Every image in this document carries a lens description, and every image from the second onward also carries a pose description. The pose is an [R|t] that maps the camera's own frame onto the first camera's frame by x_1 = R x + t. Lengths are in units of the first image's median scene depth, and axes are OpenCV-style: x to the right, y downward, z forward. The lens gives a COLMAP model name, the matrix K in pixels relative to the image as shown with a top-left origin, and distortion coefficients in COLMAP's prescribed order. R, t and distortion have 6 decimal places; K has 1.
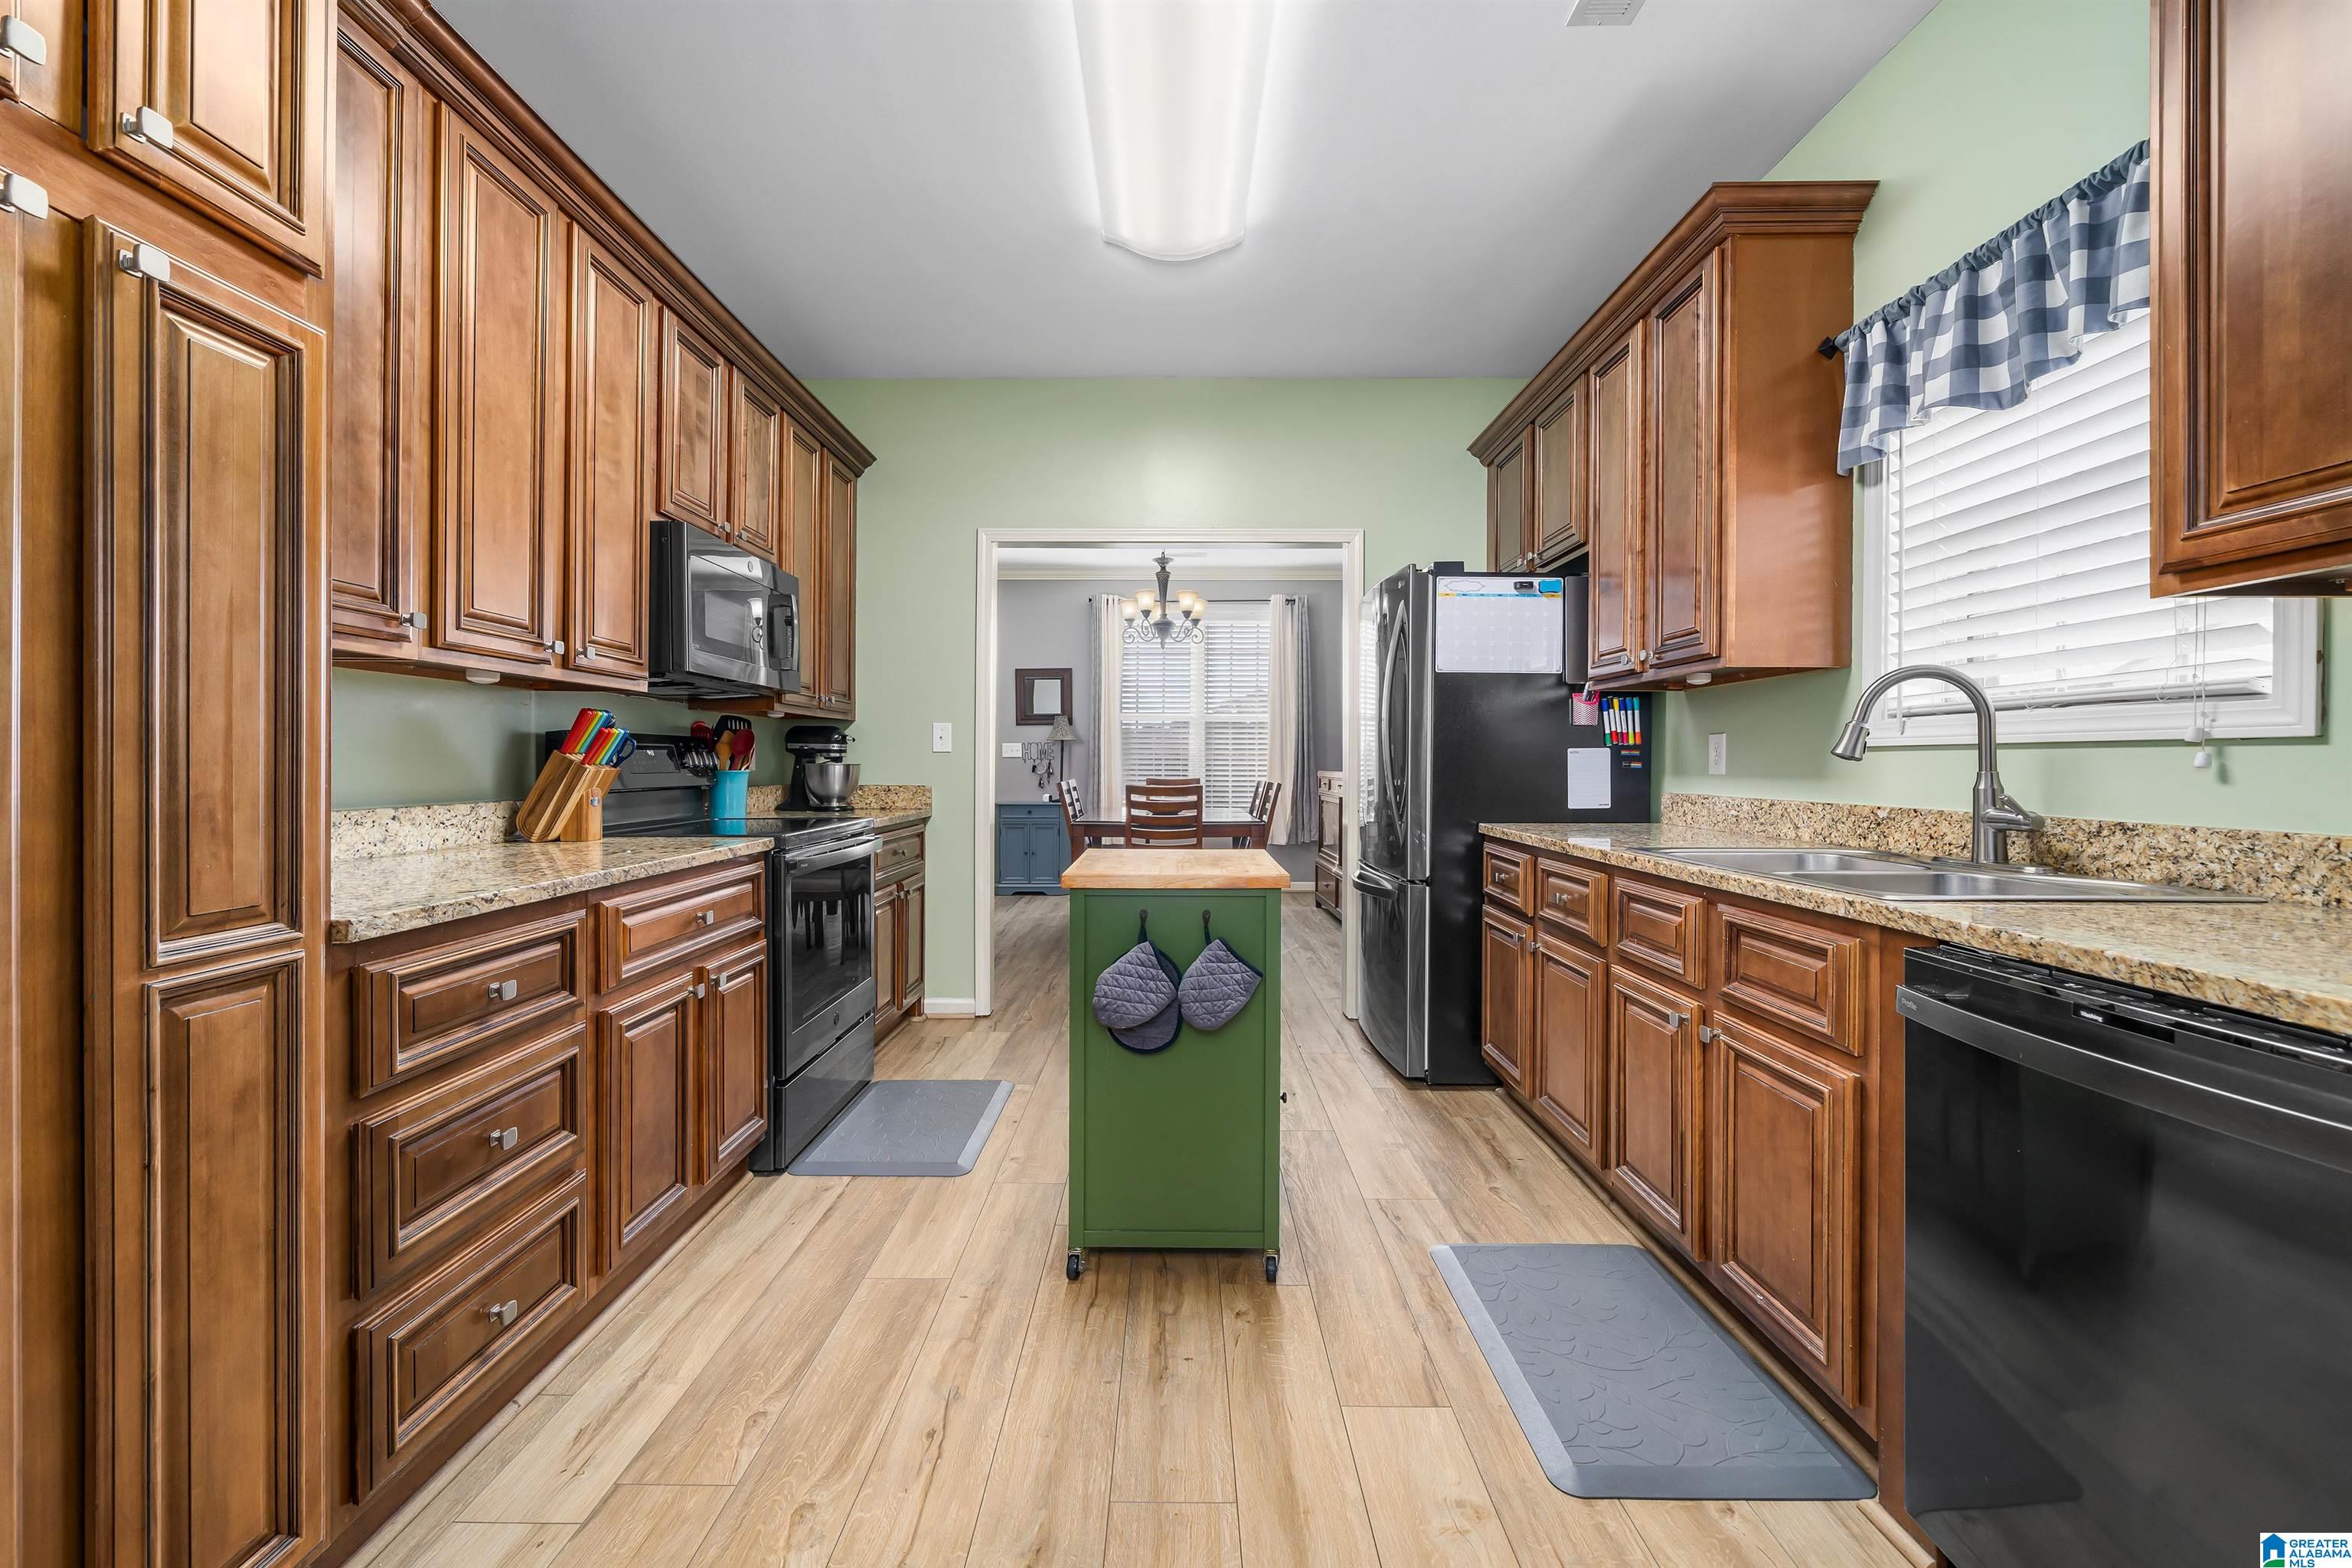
lens RADIAL K [[950.3, 0, 1169.4], [0, 950.3, 772.5], [0, 0, 1]] dist [0.000415, 0.000742]
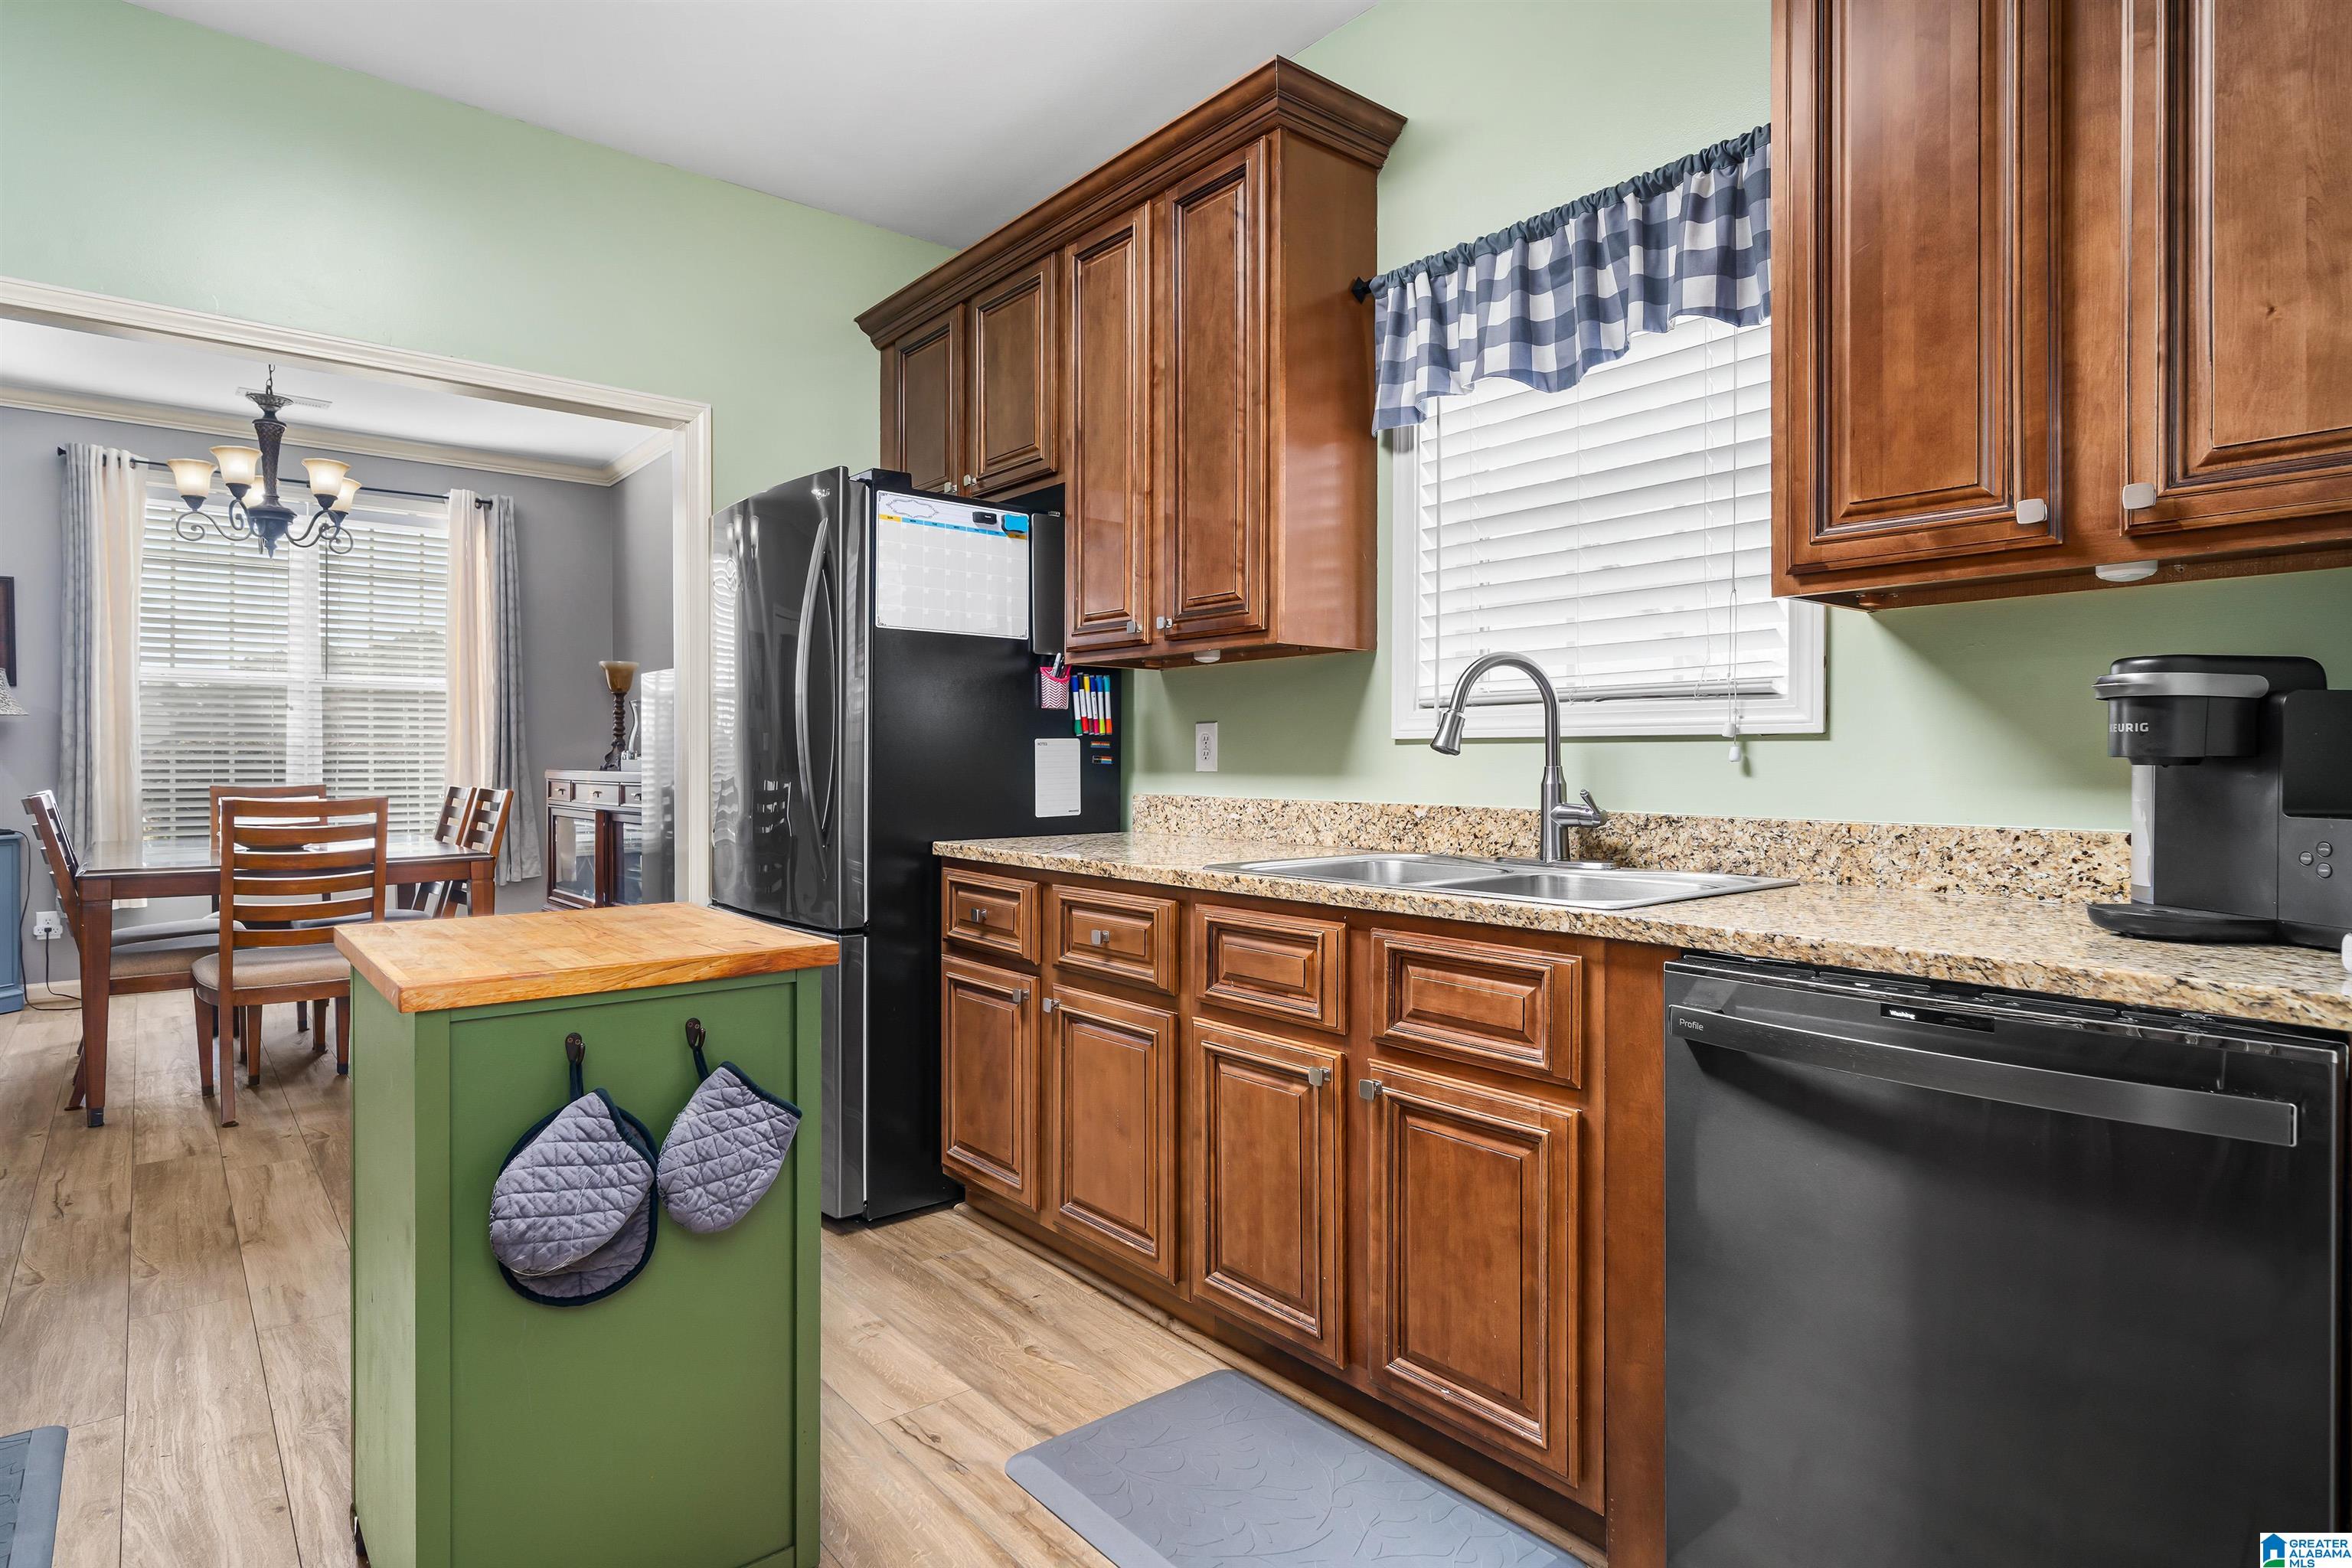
lens RADIAL K [[1255.4, 0, 1174.4], [0, 1255.4, 768.9], [0, 0, 1]] dist [0.003771, -0.001280]
pose [[0.768811, -0.008380, 0.639422, -0.188381], [0.008599, 0.999959, 0.002766, -0.003593], [-0.639419, 0.003372, 0.768851, 0.205510]]
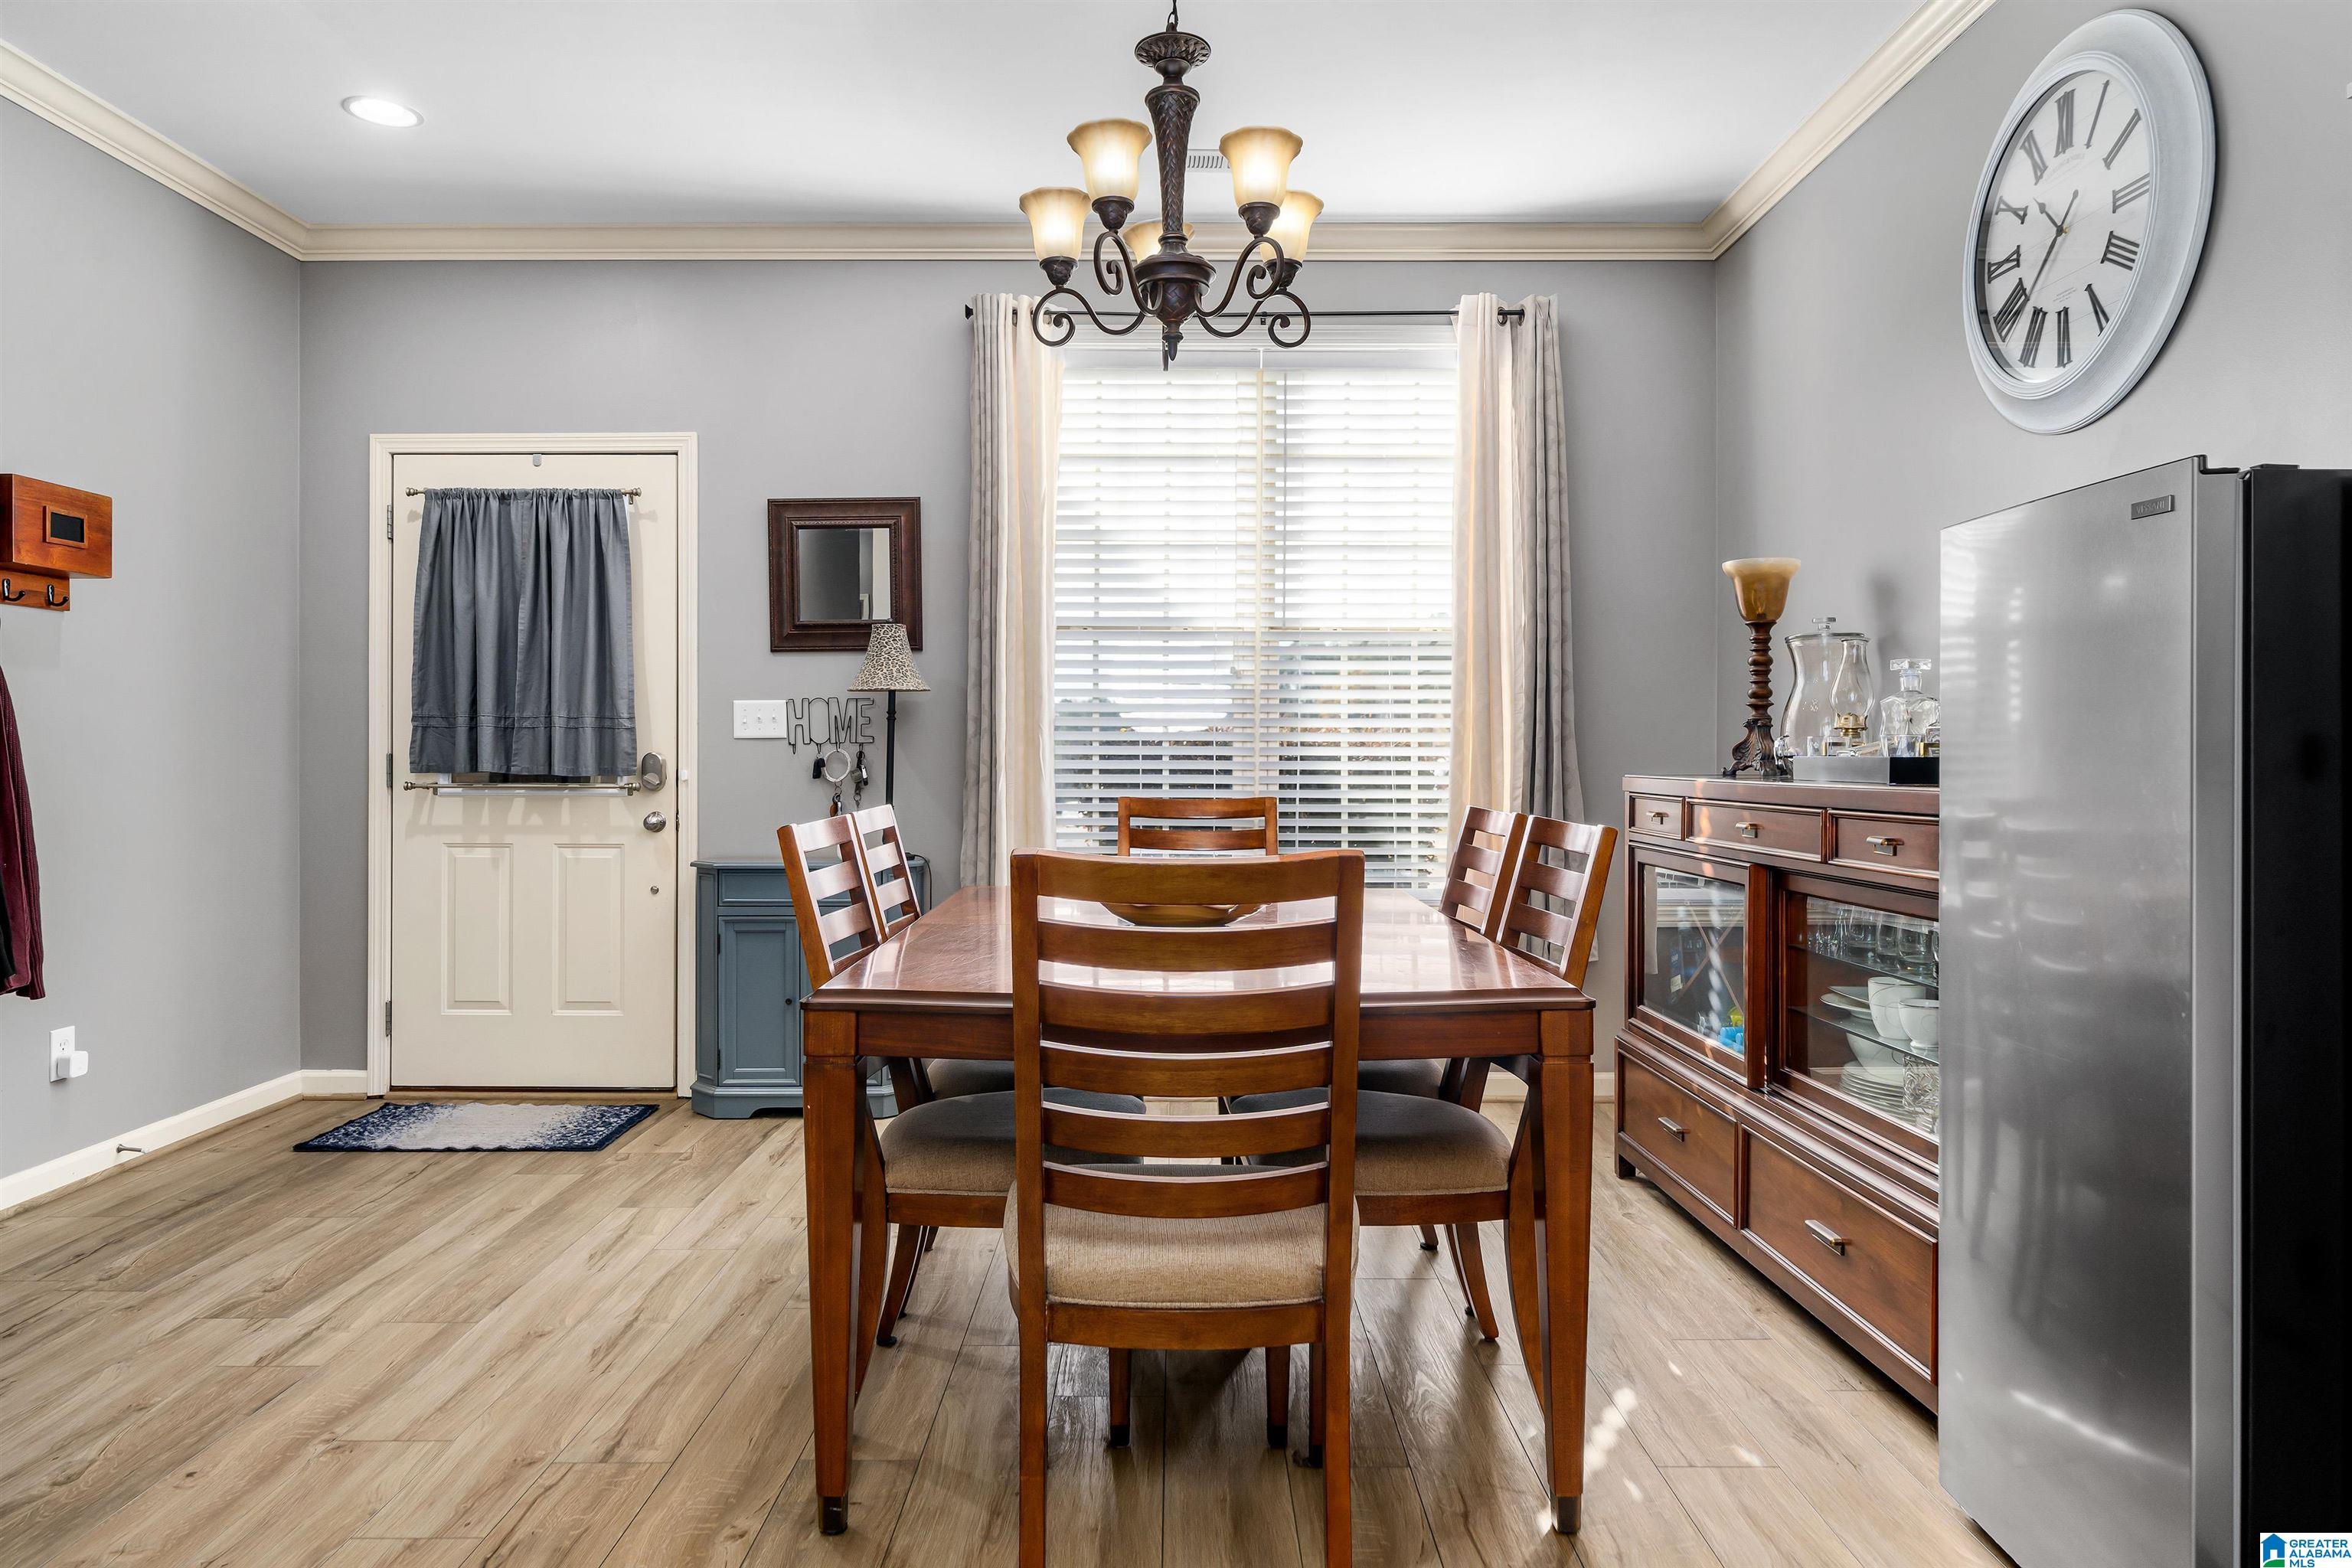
lens RADIAL K [[1496.4, 0, 1166.4], [0, 1496.4, 754.3], [0, 0, 1]] dist [0.002084, 0.000160]
pose [[0.999999, -0.001382, -0.000382, -0.021638], [0.001378, 0.999948, -0.010105, -0.012413], [0.000396, 0.010104, 0.999949, 1.410613]]
